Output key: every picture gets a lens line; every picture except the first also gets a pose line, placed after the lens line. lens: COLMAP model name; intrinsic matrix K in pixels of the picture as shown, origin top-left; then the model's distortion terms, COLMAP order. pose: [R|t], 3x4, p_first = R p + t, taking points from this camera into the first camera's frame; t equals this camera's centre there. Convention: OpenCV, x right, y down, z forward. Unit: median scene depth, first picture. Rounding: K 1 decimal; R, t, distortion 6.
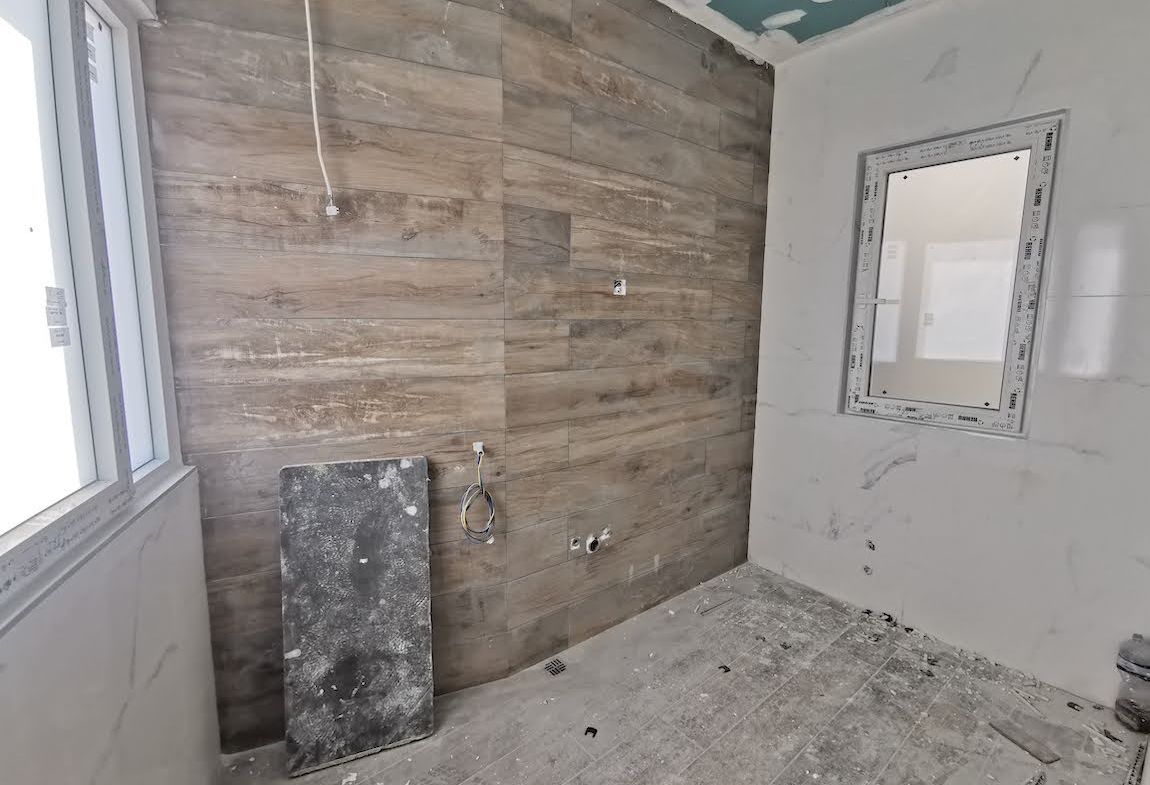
lens RADIAL K [[528.2, 0, 575.0], [0, 528.2, 392.5], [0, 0, 1]] dist [-0.028043, 0.063521]
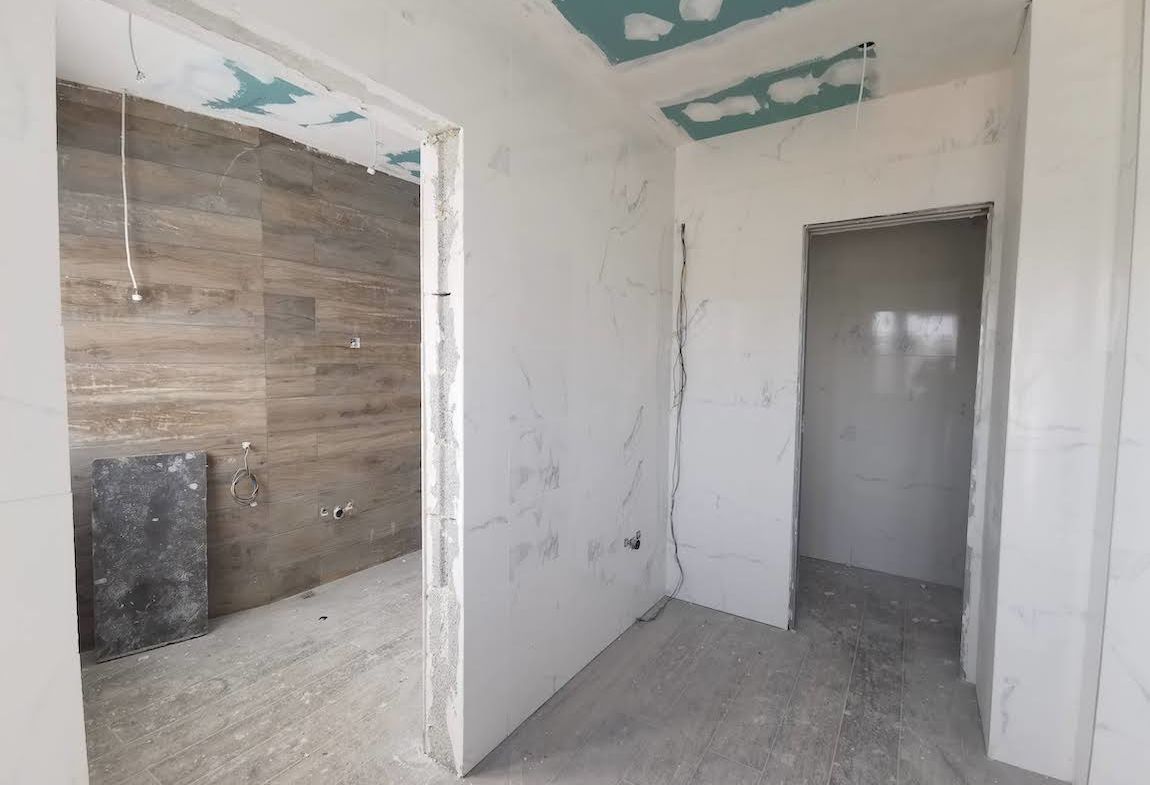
lens RADIAL K [[525.2, 0, 575.0], [0, 525.2, 392.5], [0, 0, 1]] dist [0.010581, -0.000437]
pose [[0.957536, -0.012723, 0.288034, 0.306525], [0.033099, 0.997272, -0.065983, 0.084667], [-0.286409, 0.072715, 0.955344, -0.790559]]
